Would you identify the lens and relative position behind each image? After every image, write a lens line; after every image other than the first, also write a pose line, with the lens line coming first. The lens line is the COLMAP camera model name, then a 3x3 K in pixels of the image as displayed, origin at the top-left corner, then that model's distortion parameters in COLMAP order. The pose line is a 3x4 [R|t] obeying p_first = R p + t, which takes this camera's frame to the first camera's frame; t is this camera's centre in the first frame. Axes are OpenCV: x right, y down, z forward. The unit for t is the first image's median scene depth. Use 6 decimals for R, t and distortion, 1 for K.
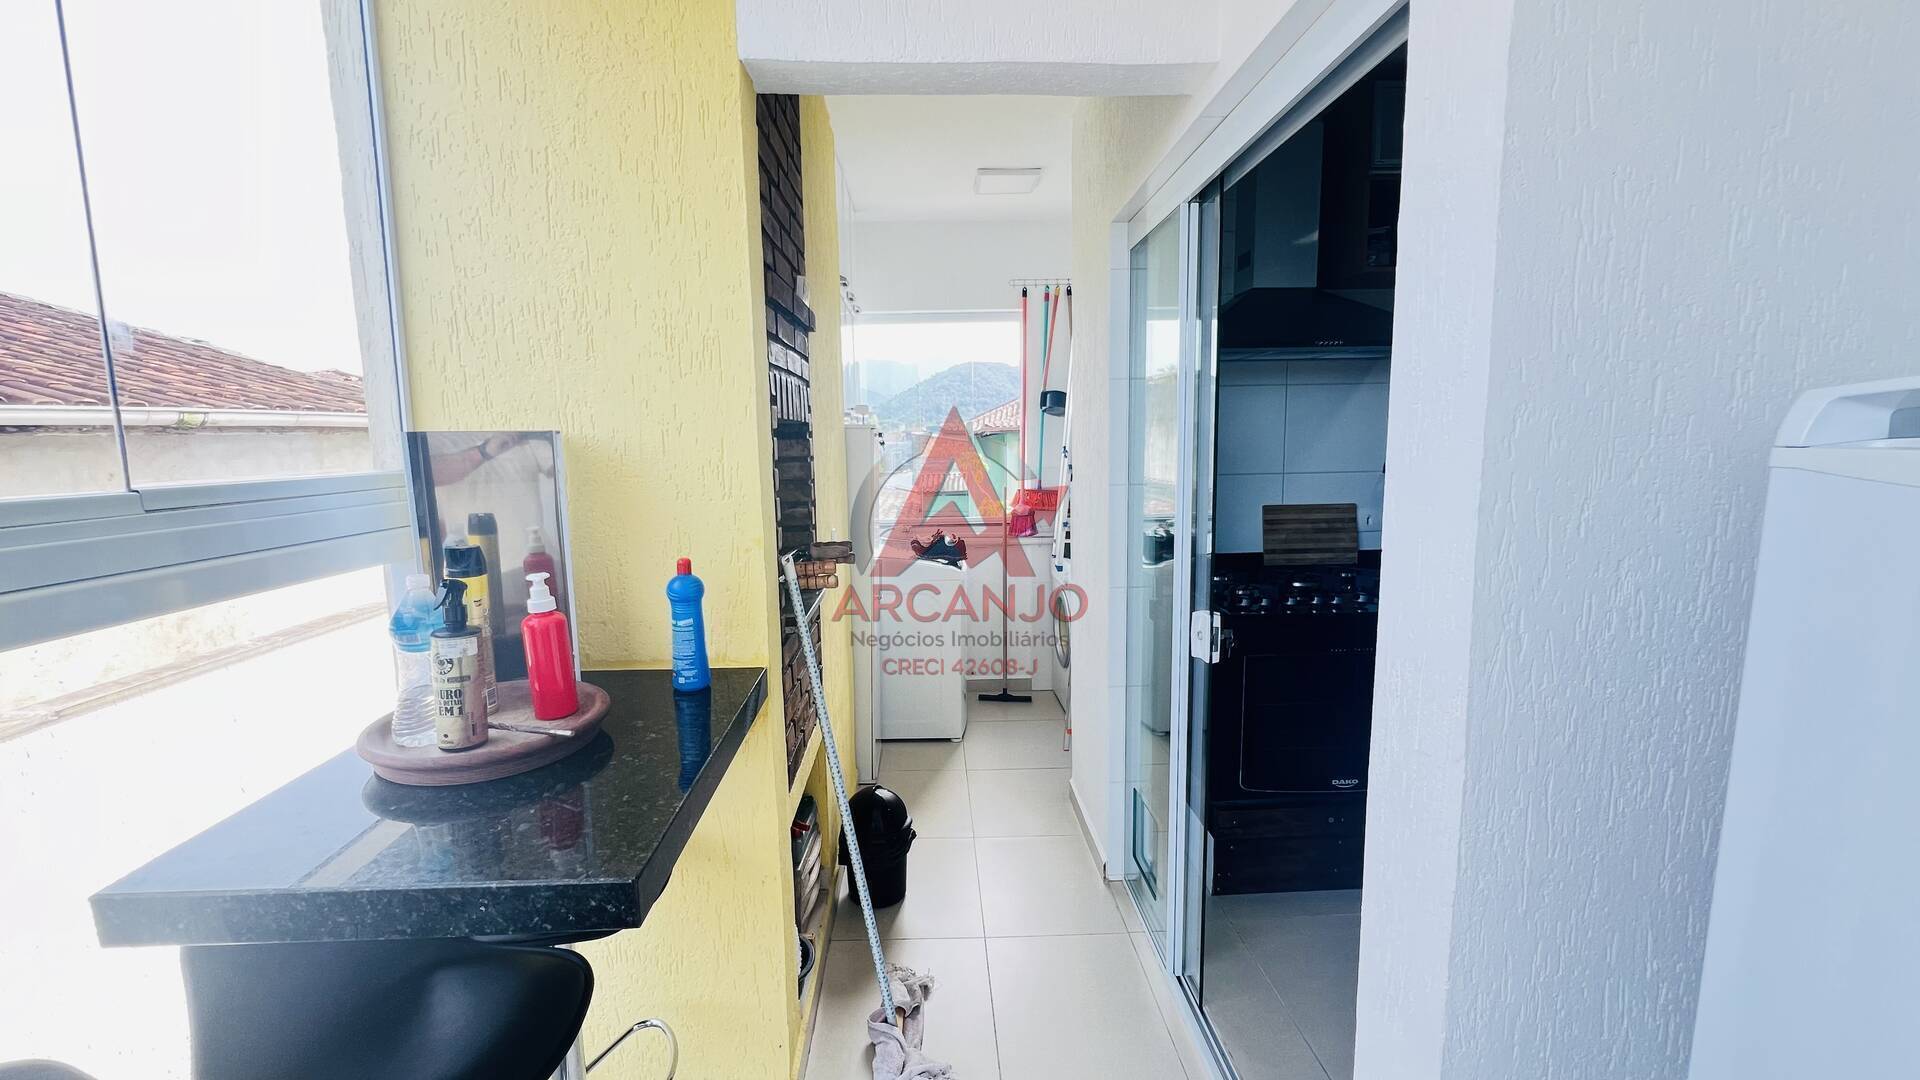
lens RADIAL K [[770.8, 0, 951.6], [0, 770.8, 539.9], [0, 0, 1]] dist [-0.002206, 0.000072]
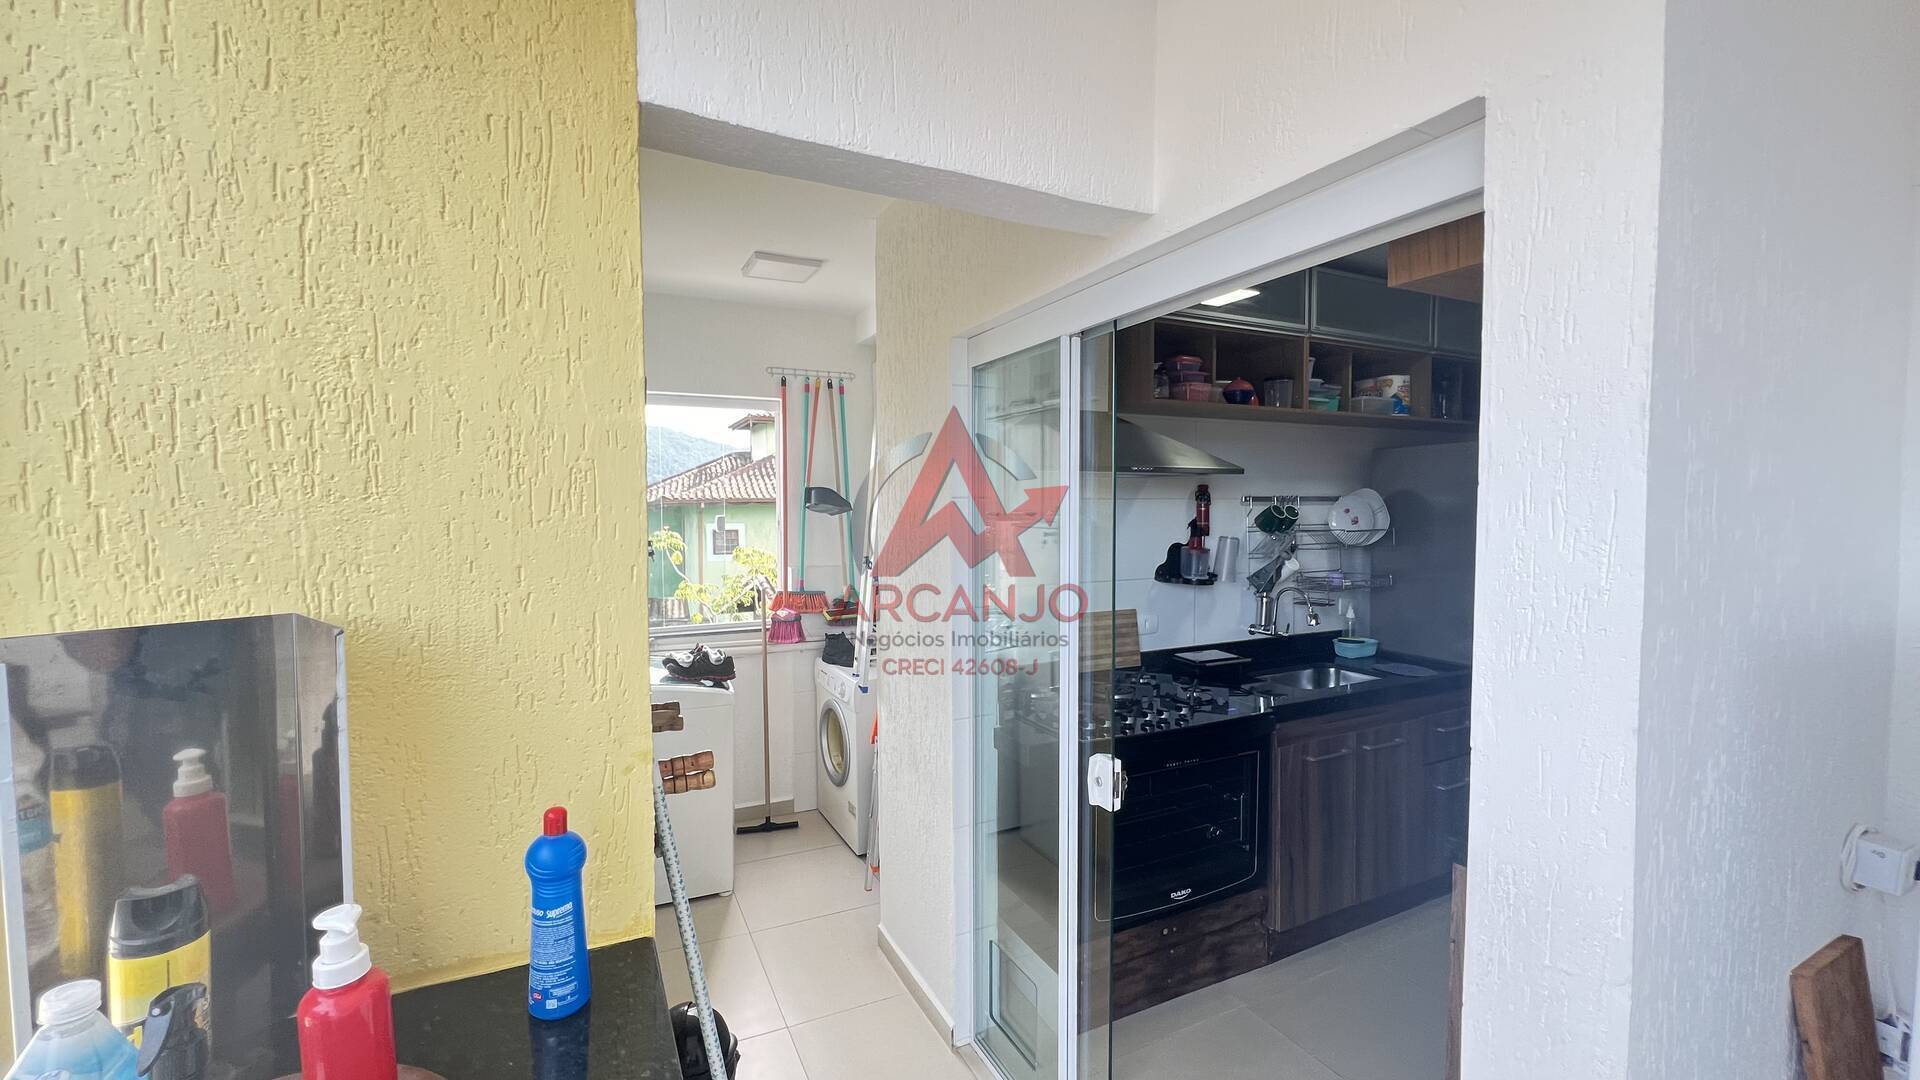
lens RADIAL K [[769.0, 0, 951.6], [0, 769.0, 539.8], [0, 0, 1]] dist [-0.003287, 0.000752]
pose [[0.911861, -0.001953, 0.410495, -0.149222], [0.038525, 0.995982, -0.080839, -0.066615], [-0.408688, 0.089528, 0.908273, 0.121837]]
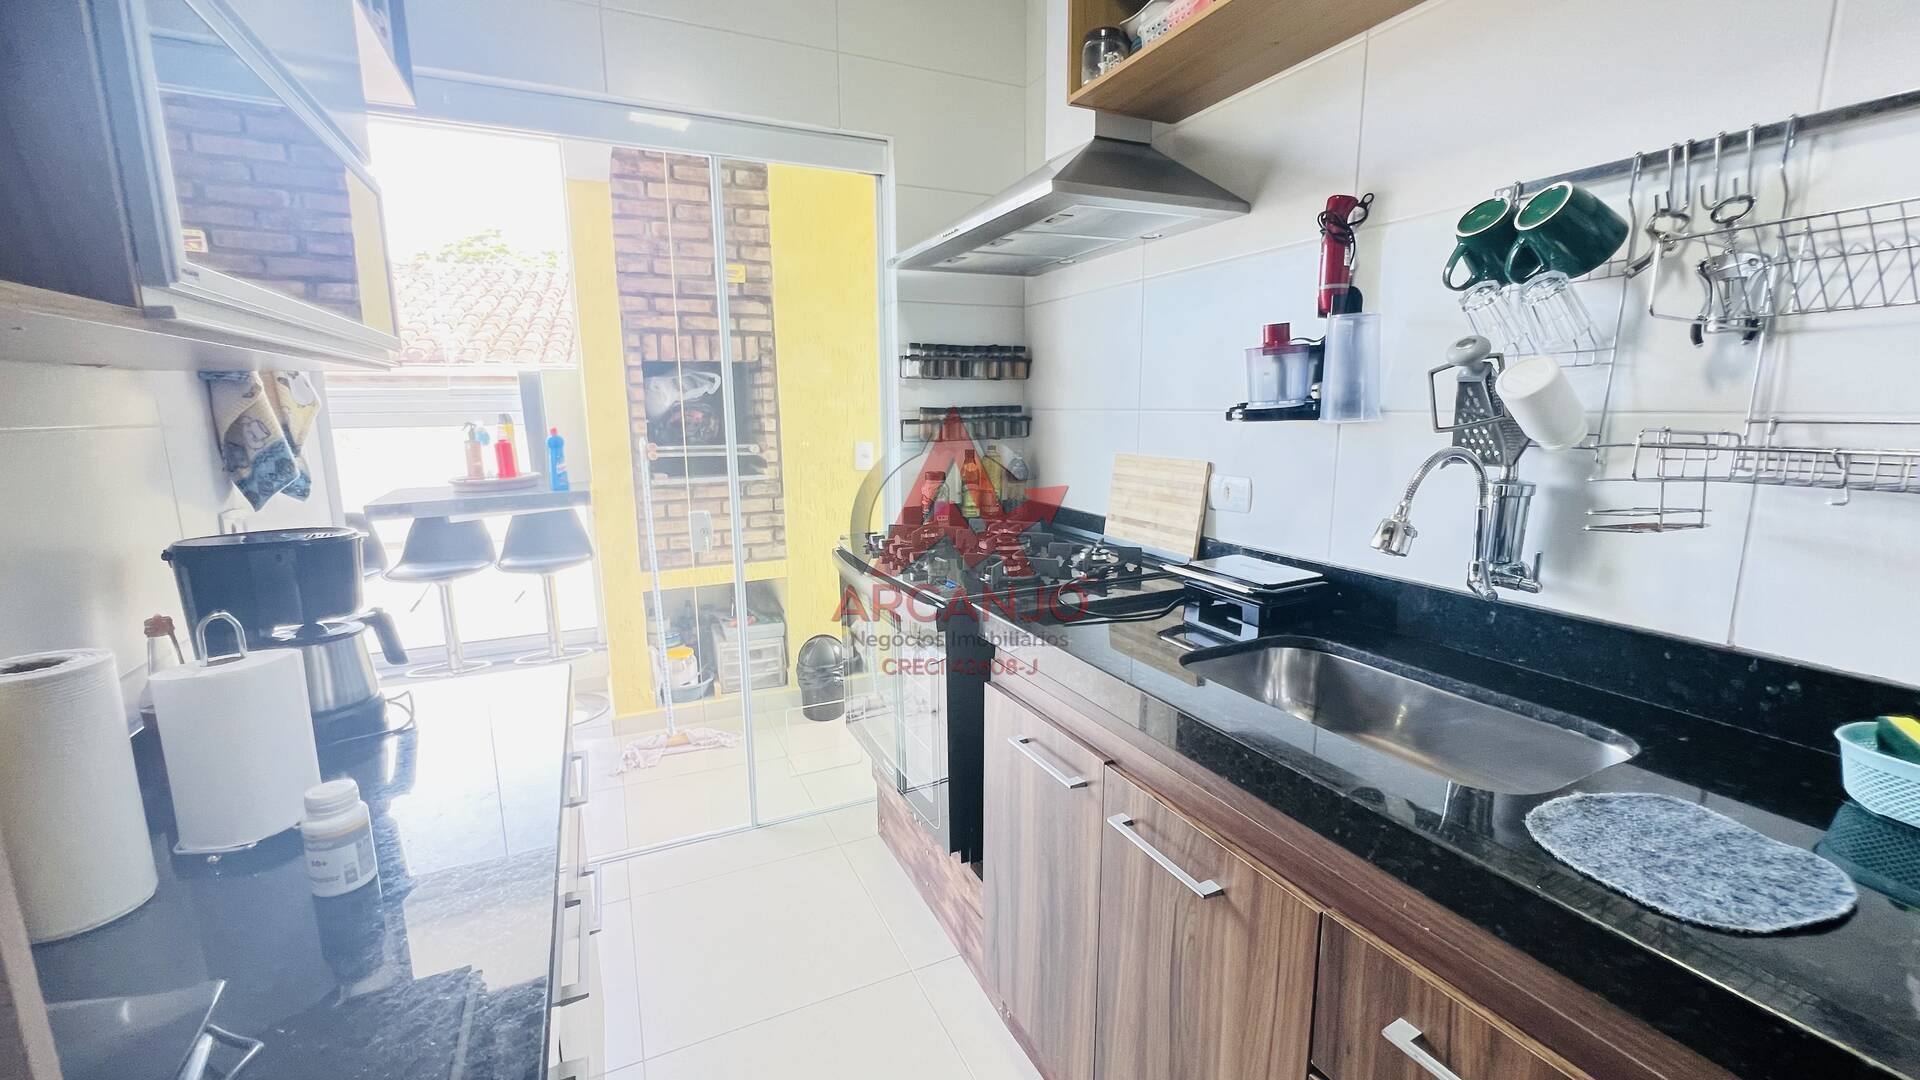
lens RADIAL K [[769.0, 0, 959.1], [0, 769.0, 533.8], [0, 0, 1]] dist [-0.003287, 0.000752]
pose [[0.397826, 0.175612, -0.900497, 1.007566], [-0.117204, 0.983196, 0.139961, -0.053354], [0.909944, 0.049861, 0.411724, 0.570292]]
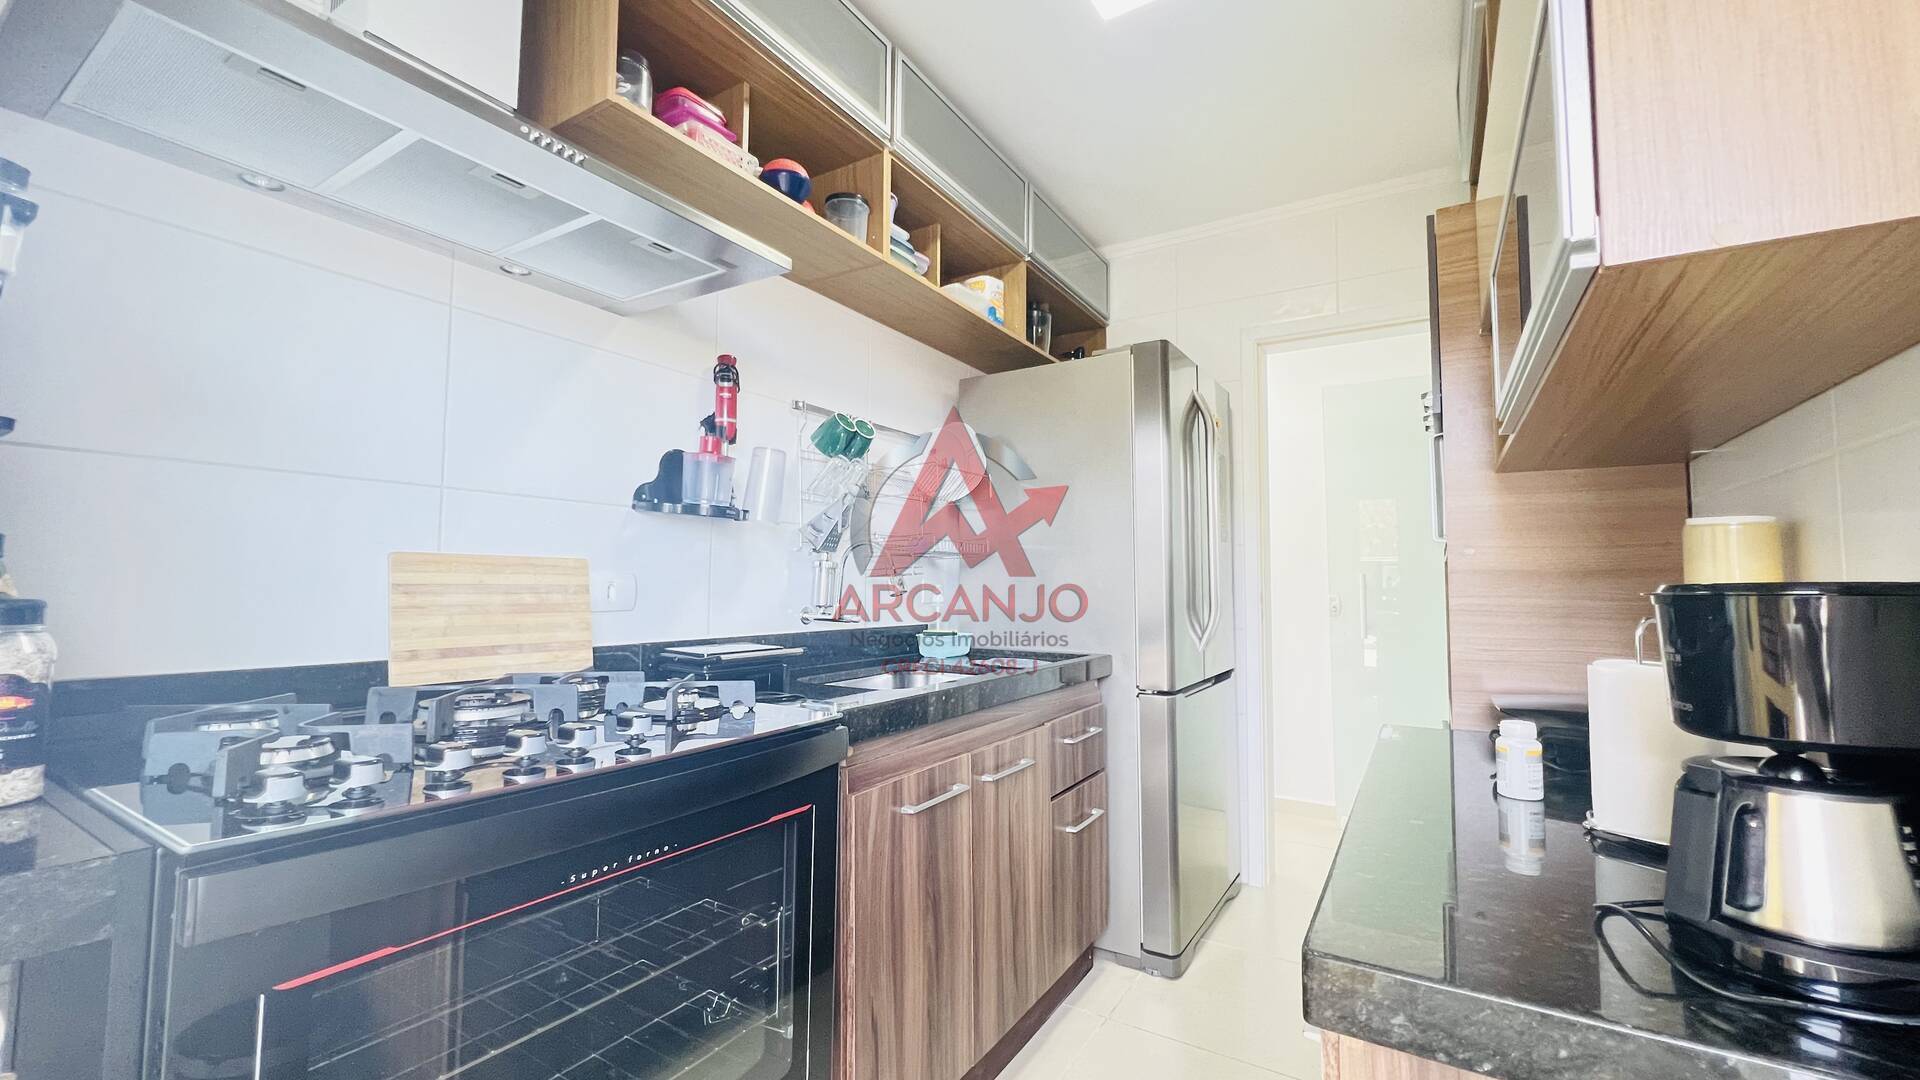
lens RADIAL K [[769.0, 0, 950.4], [0, 769.0, 540.9], [0, 0, 1]] dist [-0.003287, 0.000752]
pose [[0.560287, 0.075772, 0.824825, 0.217627], [0.083531, 0.985562, -0.147278, 0.041801], [-0.824076, 0.151416, 0.545868, 0.486760]]
